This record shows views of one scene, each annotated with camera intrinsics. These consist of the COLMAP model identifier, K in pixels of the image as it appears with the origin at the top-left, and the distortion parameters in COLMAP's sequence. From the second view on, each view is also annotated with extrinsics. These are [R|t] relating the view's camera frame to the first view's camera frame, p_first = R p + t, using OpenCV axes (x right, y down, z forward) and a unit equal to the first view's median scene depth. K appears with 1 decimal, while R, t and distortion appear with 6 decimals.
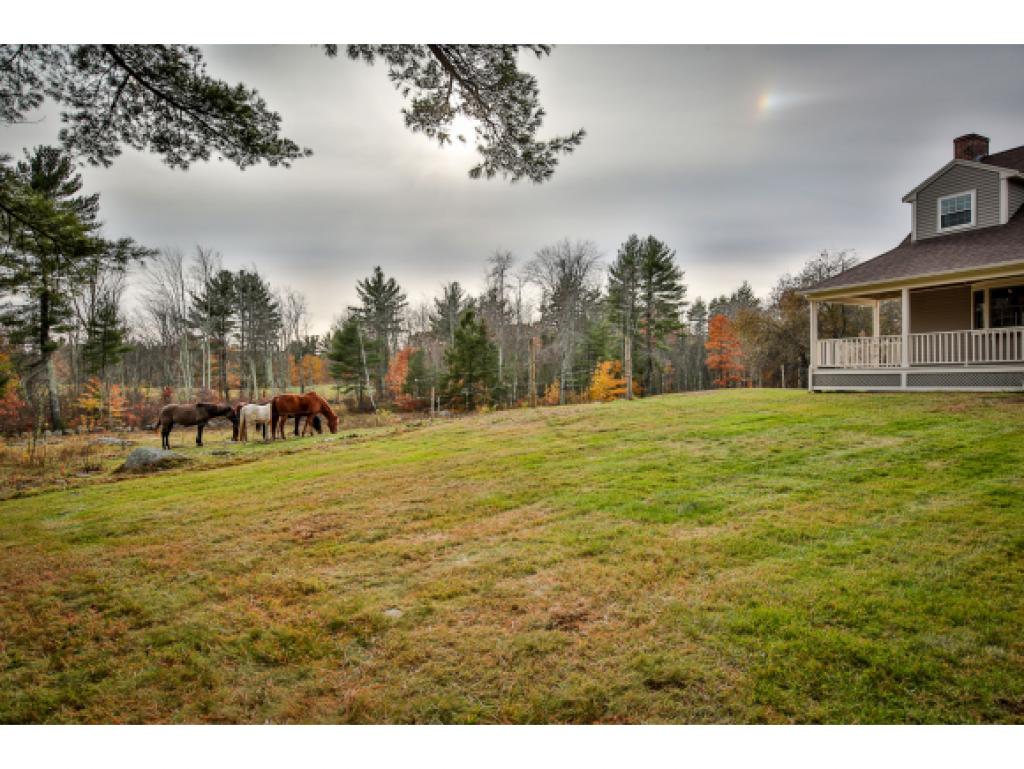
lens RADIAL K [[657.6, 0, 512.0], [0, 657.6, 384.5], [0, 0, 1]] dist [0.008169, -0.000694]
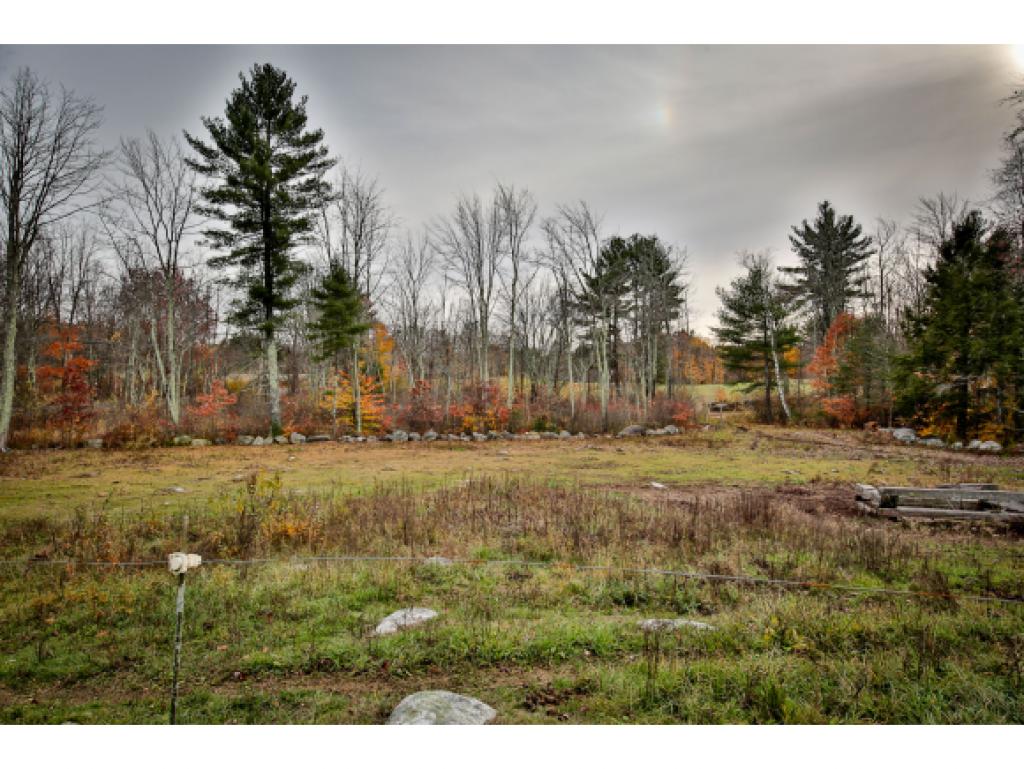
lens RADIAL K [[657.6, 0, 512.0], [0, 657.6, 384.5], [0, 0, 1]] dist [0.008169, -0.000694]
pose [[0.738608, 0.003752, -0.674124, 0.011587], [-0.001250, 0.999990, 0.004196, 0.002633], [0.674134, -0.002257, 0.738606, 0.300511]]
